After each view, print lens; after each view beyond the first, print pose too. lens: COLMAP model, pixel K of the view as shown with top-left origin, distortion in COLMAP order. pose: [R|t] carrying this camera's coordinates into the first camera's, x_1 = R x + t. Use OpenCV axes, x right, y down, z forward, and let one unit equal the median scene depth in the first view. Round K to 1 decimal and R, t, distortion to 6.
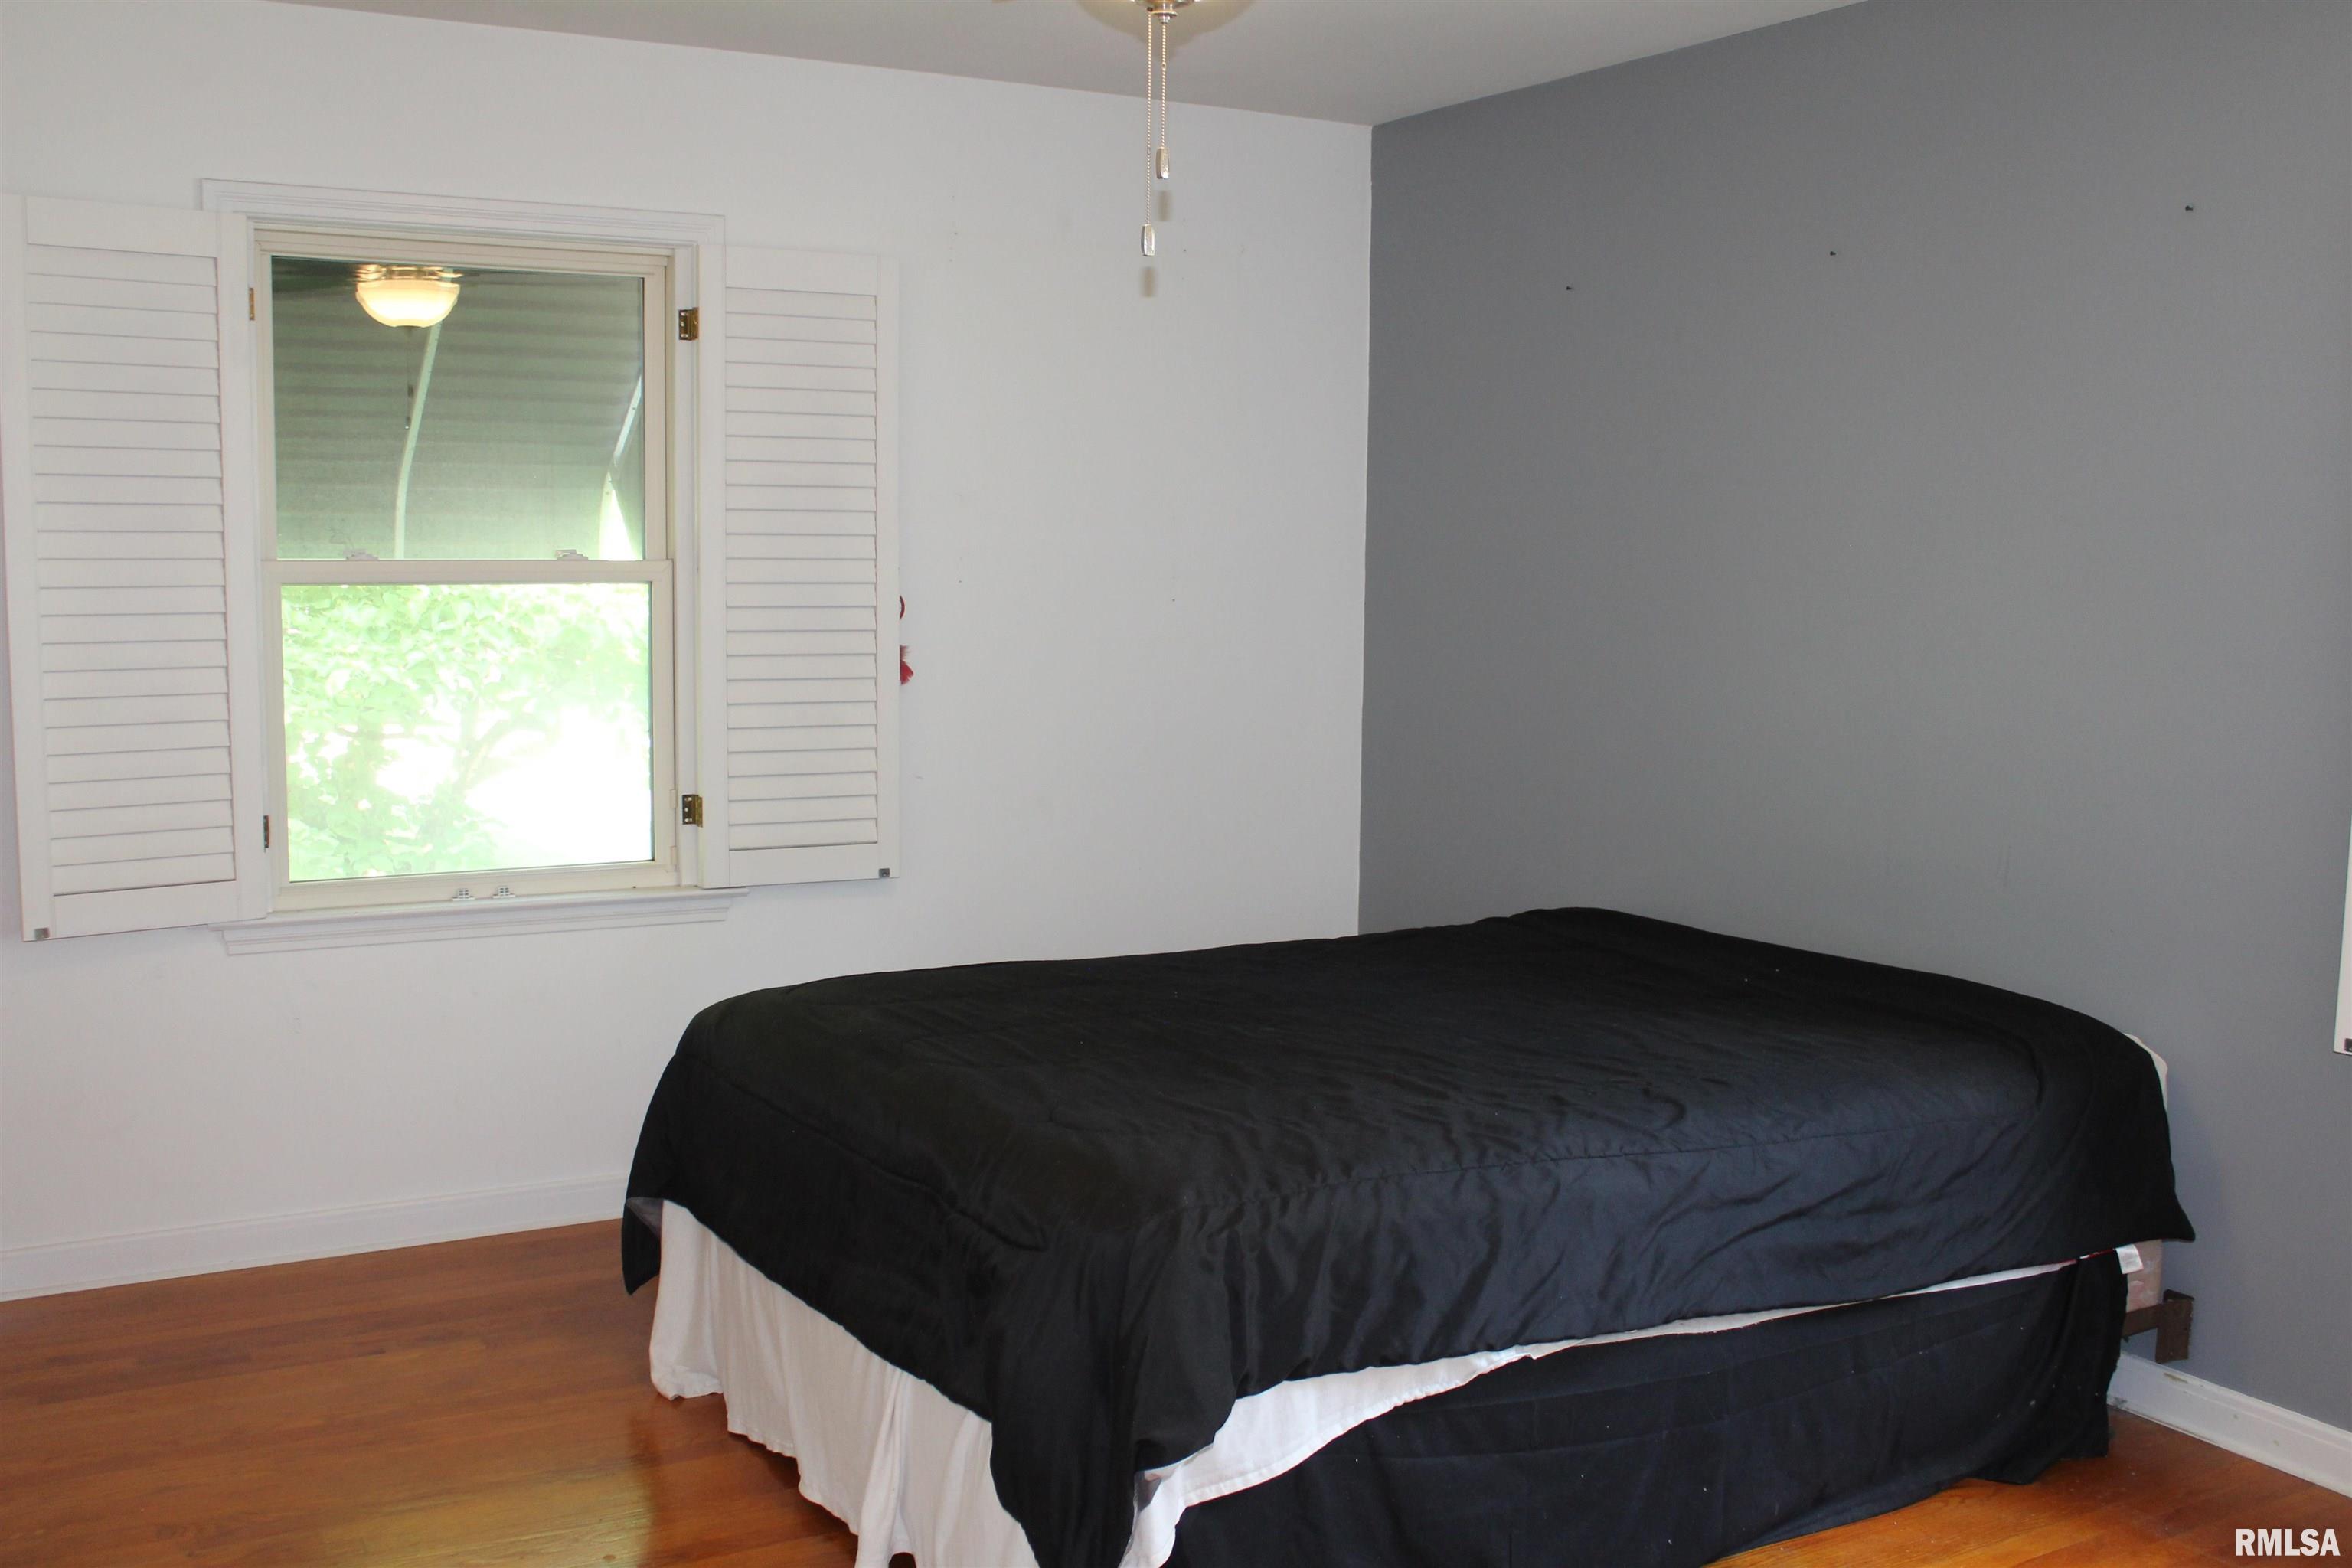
lens RADIAL K [[2276.3, 0, 1177.5], [0, 2276.3, 741.1], [0, 0, 1]] dist [-0.073612, 0.006158]
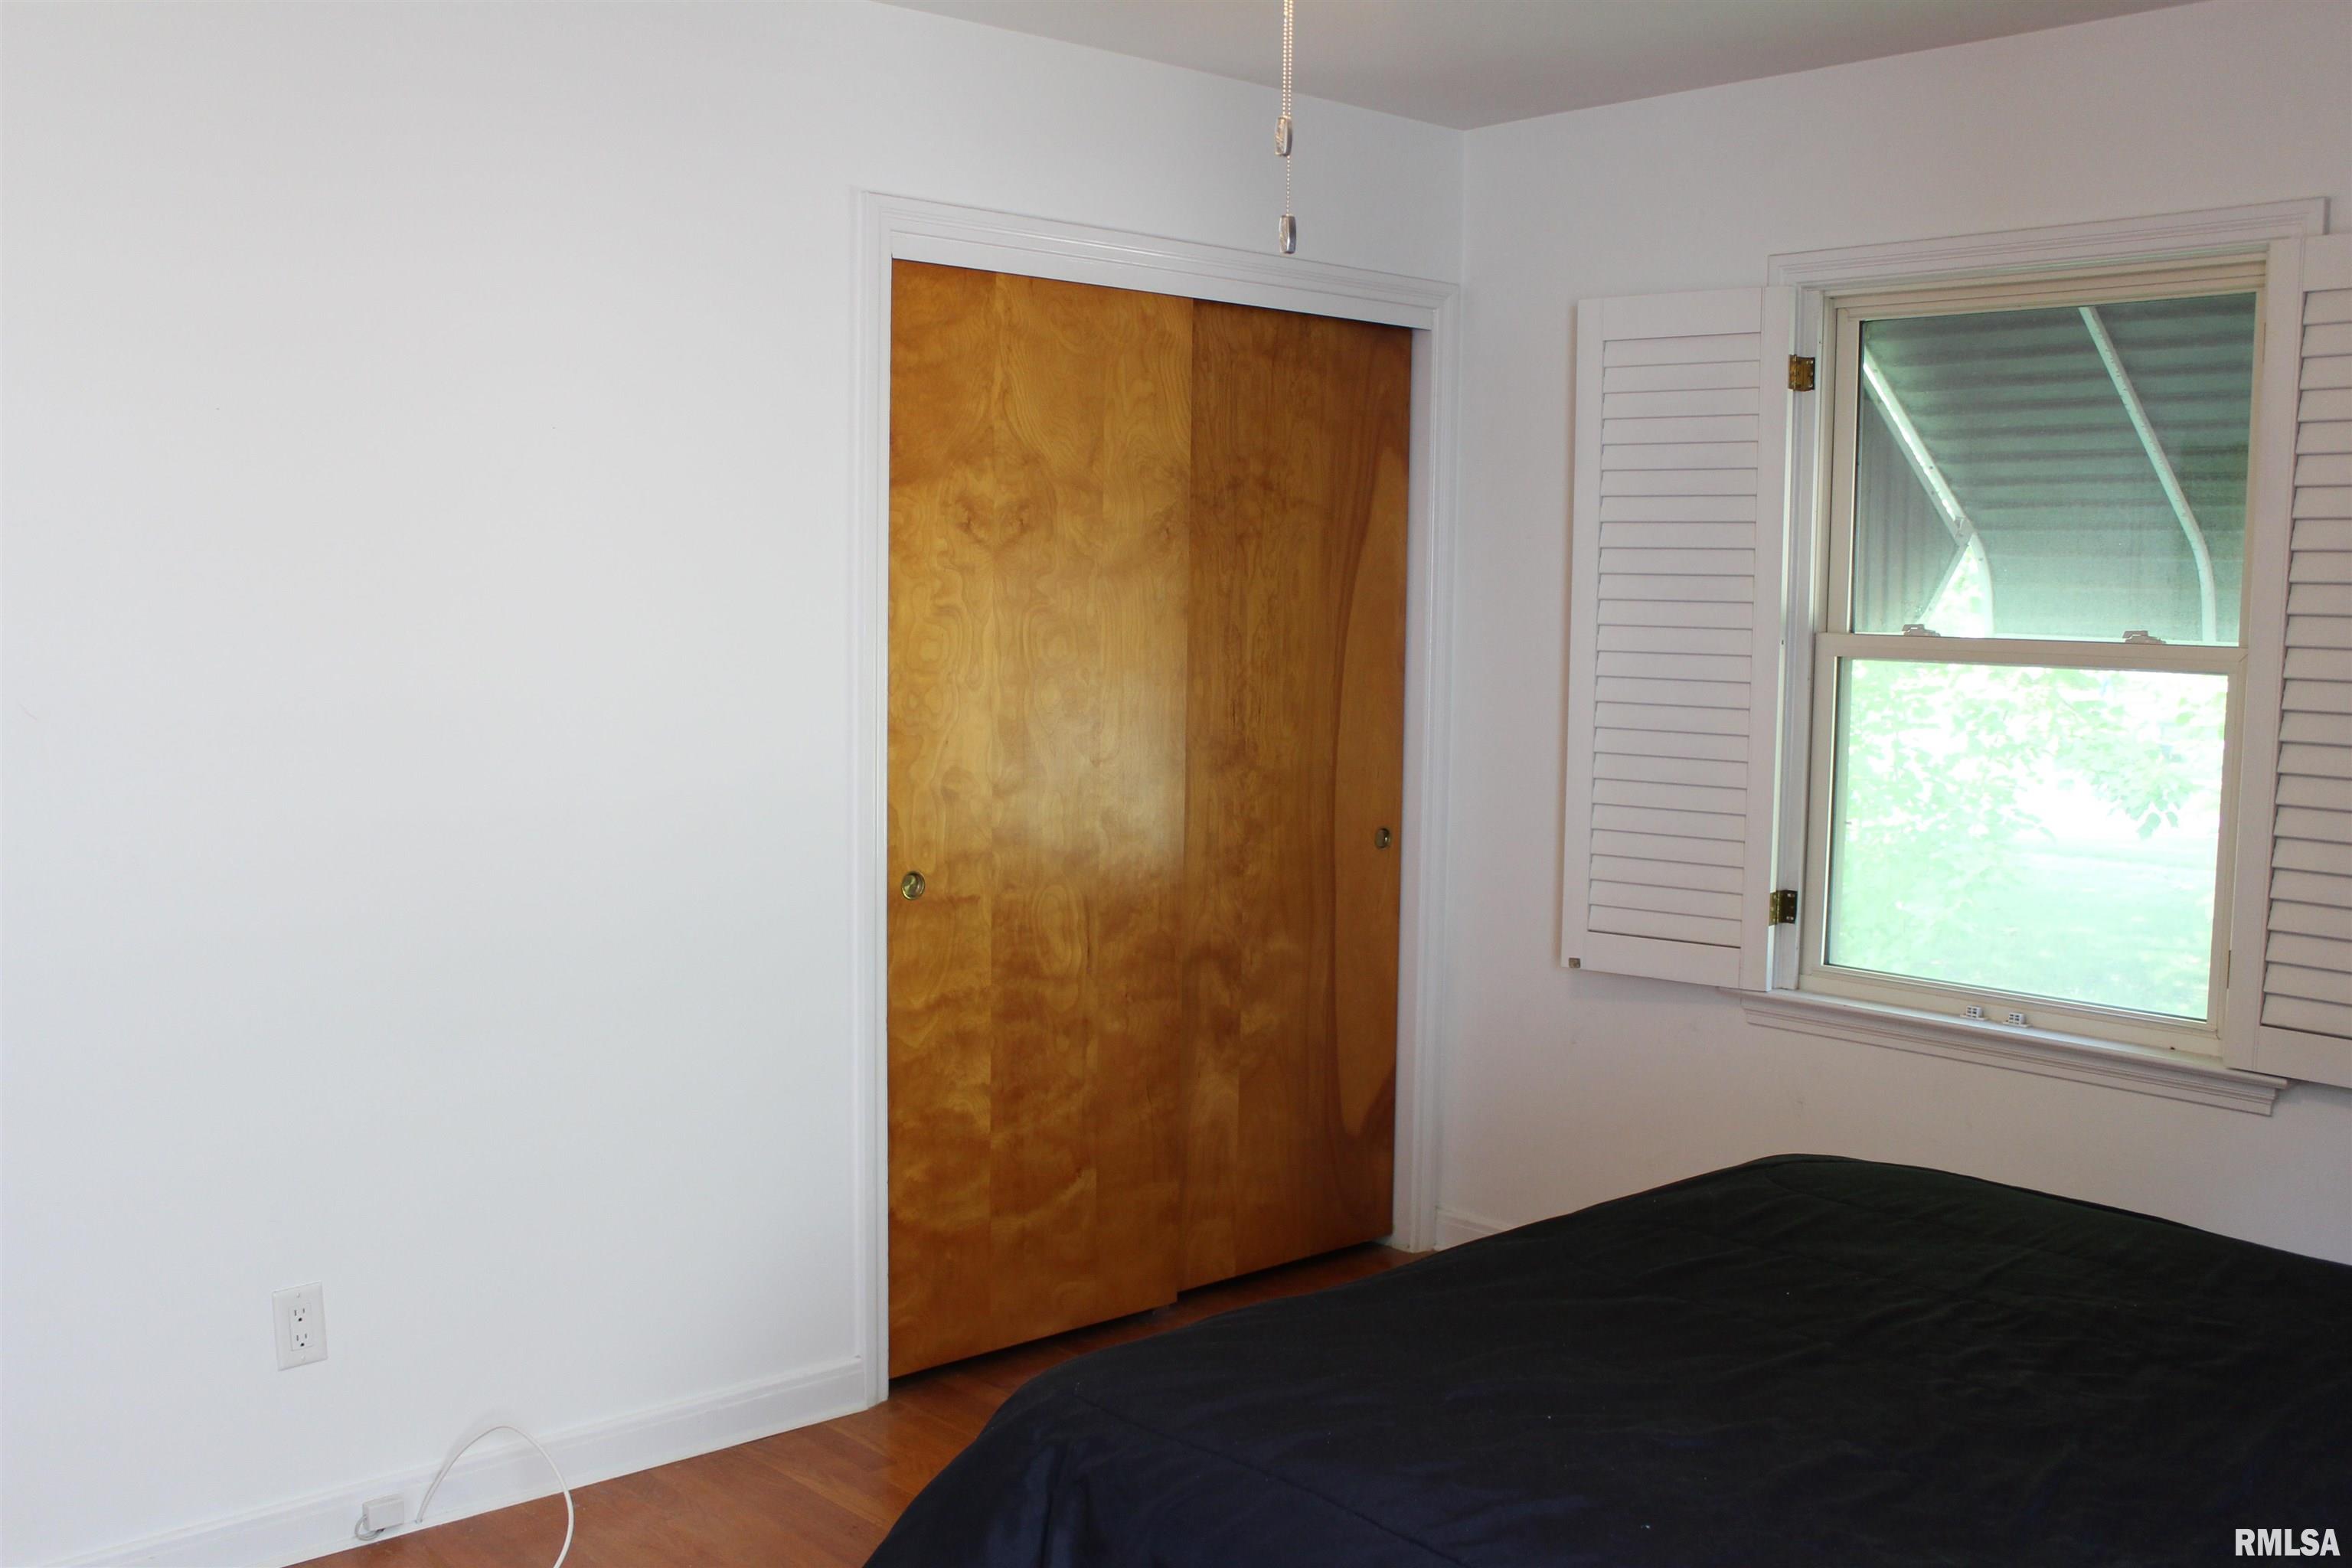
lens RADIAL K [[2276.3, 0, 1177.5], [0, 2276.3, 741.1], [0, 0, 1]] dist [-0.073612, 0.006158]
pose [[0.215416, 0.060496, -0.974647, 0.470247], [-0.105946, 0.993636, 0.038258, -0.039352], [0.970758, 0.095018, 0.220454, 0.488689]]
